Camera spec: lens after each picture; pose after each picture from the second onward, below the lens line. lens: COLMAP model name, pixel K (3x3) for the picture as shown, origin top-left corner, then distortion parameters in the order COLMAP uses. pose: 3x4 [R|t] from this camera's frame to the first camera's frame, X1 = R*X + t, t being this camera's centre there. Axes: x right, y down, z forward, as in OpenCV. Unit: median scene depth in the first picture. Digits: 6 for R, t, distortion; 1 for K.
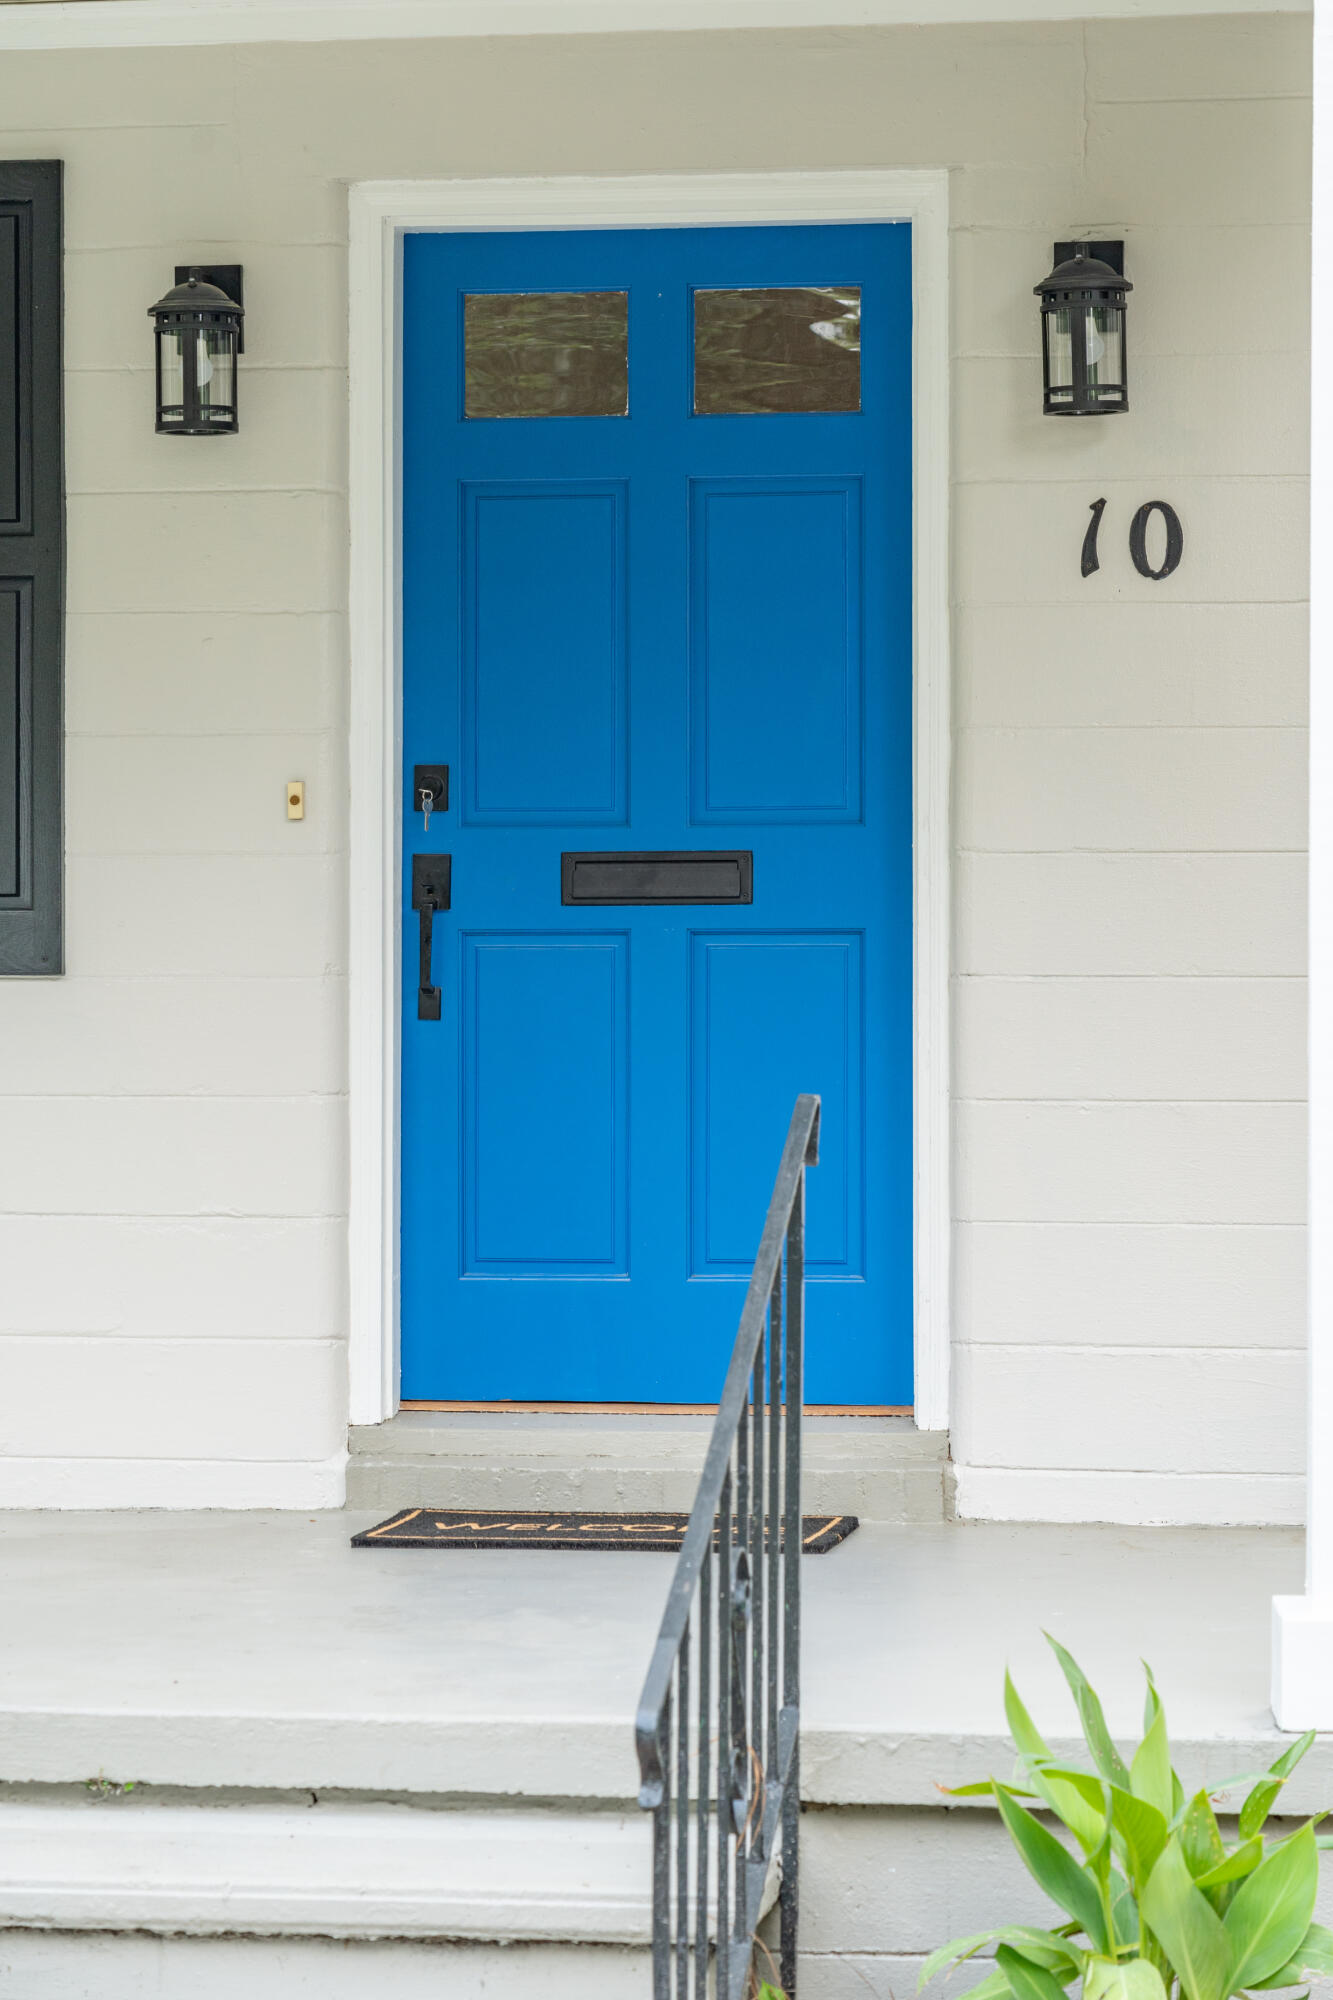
lens RADIAL K [[6458.4, 0, 665.1], [0, 6458.4, 997.5], [0, 0, 1]] dist [0.025223, 0.000000]
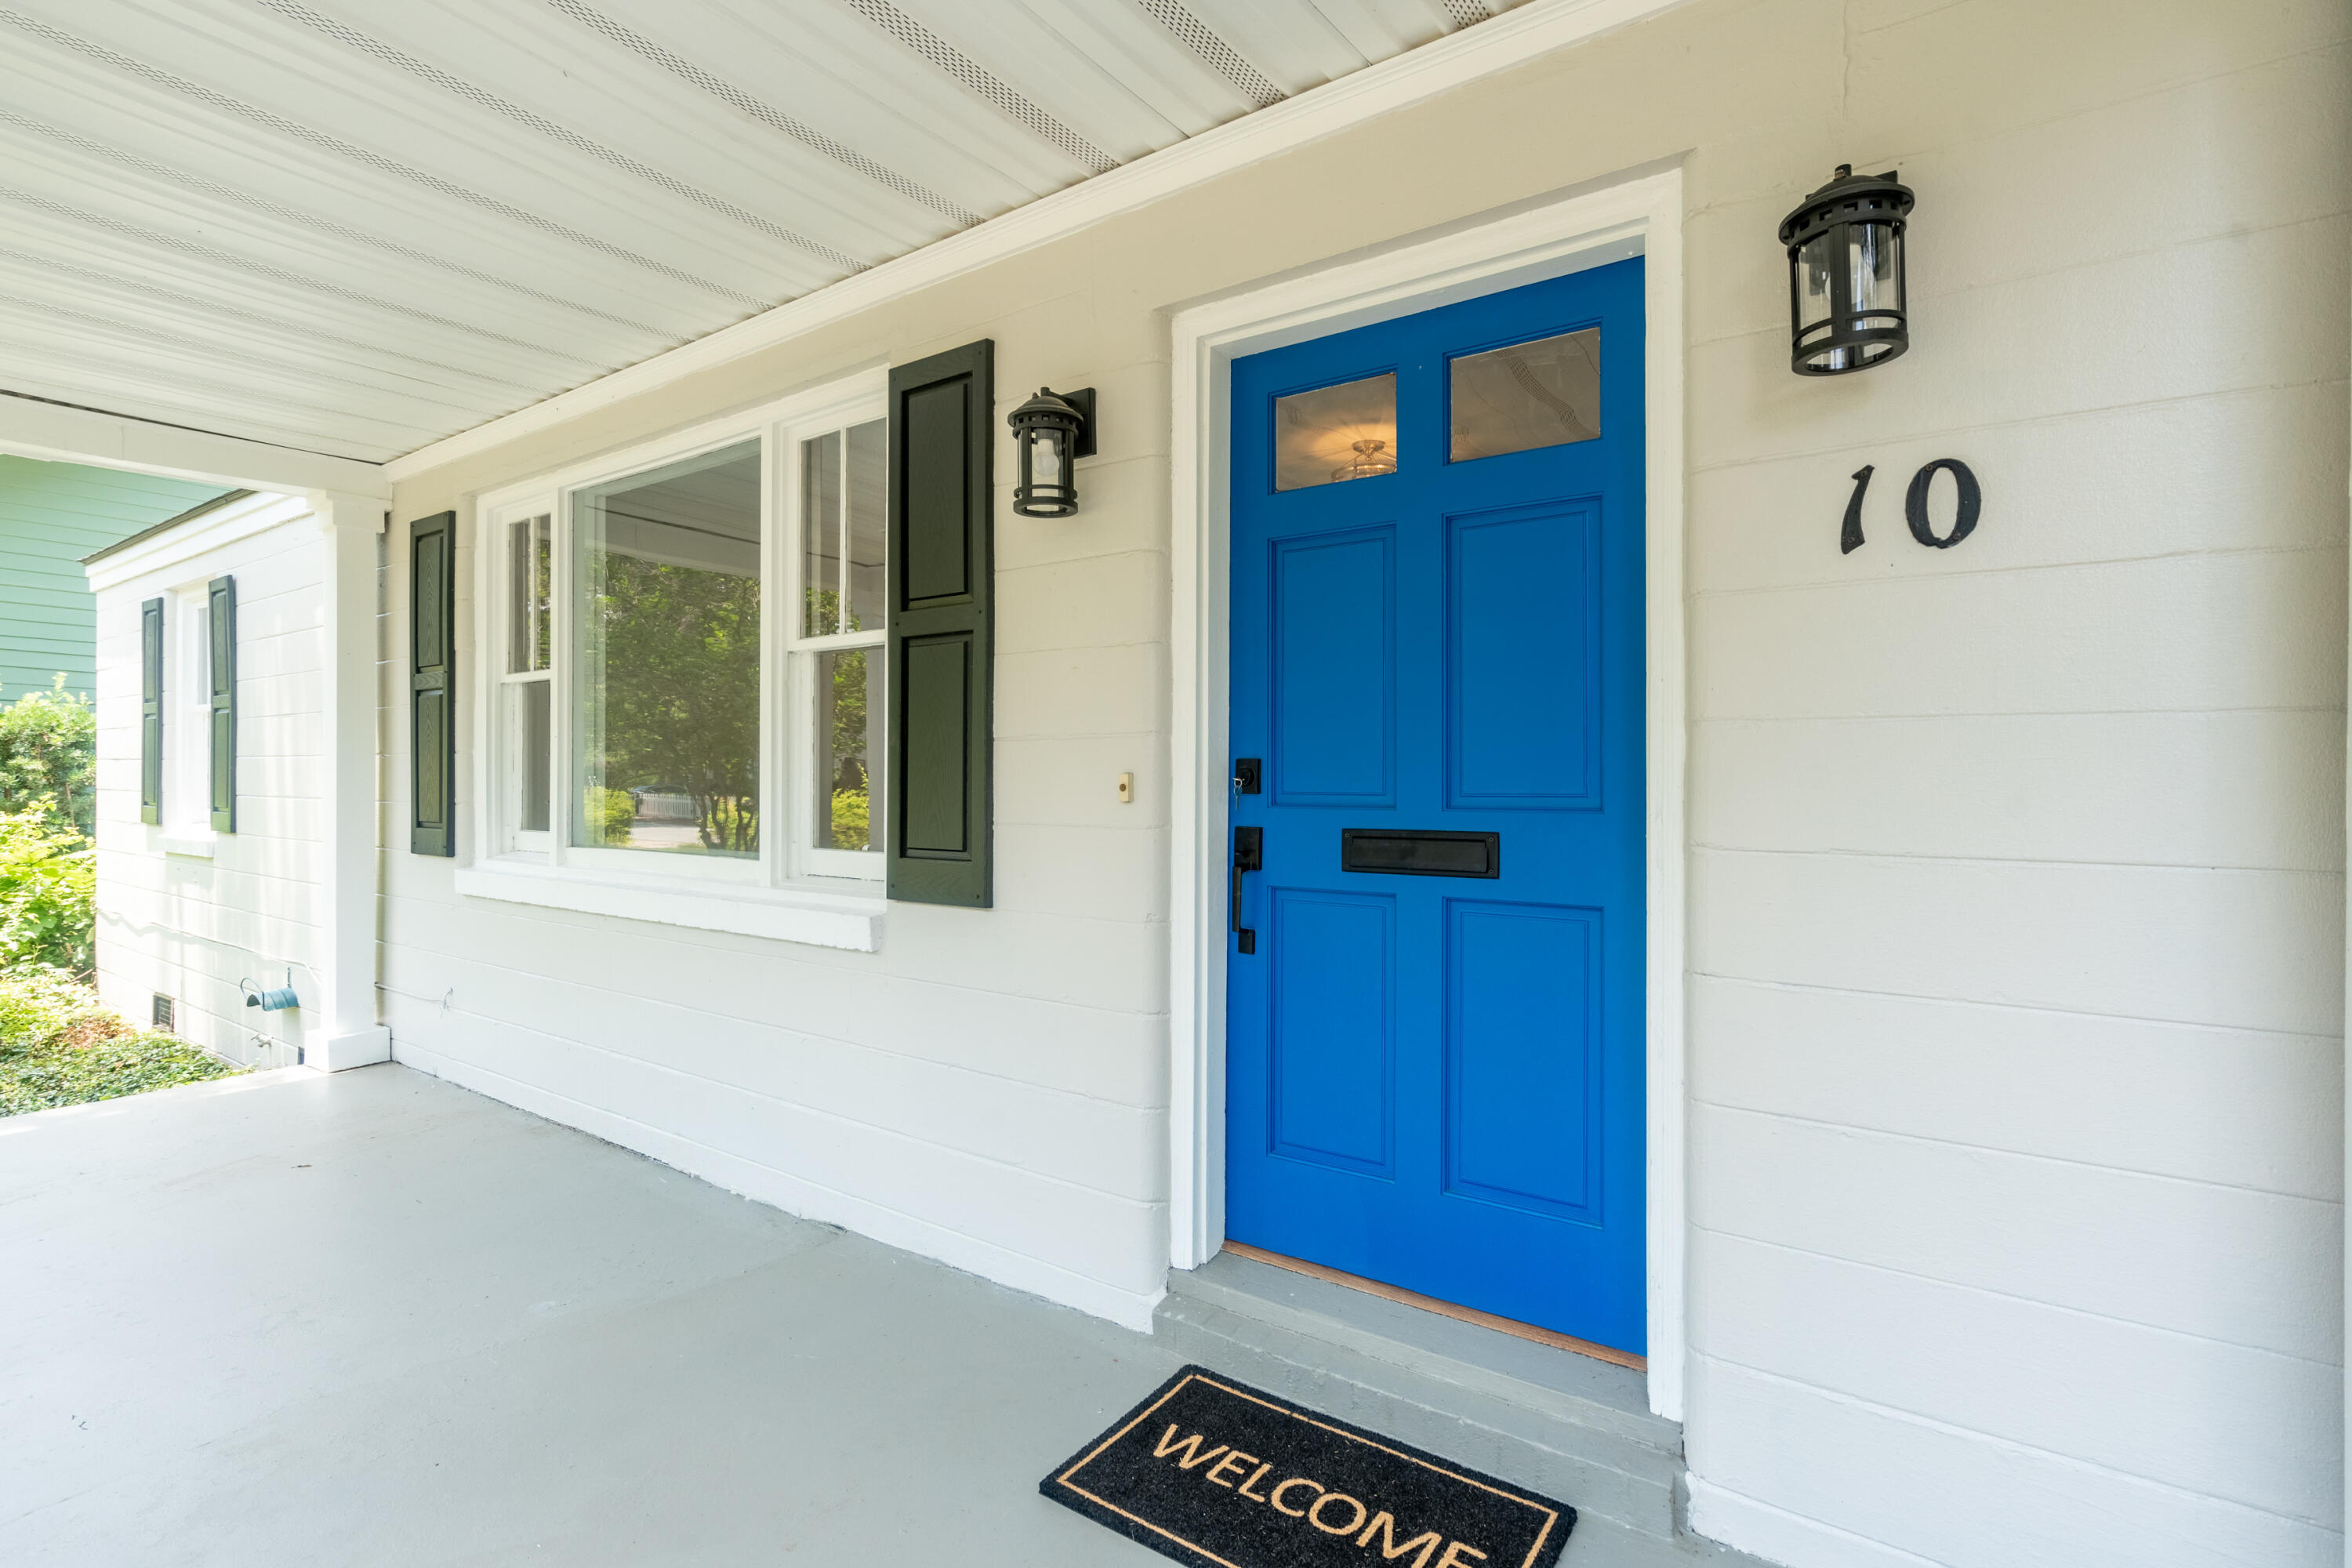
lens RADIAL K [[1089.1, 0, 1124.1], [0, 1089.1, 767.9], [0, 0, 1]] dist [-0.006526, 0.001755]
pose [[0.879367, -0.000108, -0.476145, 0.047674], [-0.007255, 0.999881, -0.013624, -0.031479], [0.476090, 0.015435, 0.879261, 0.806456]]
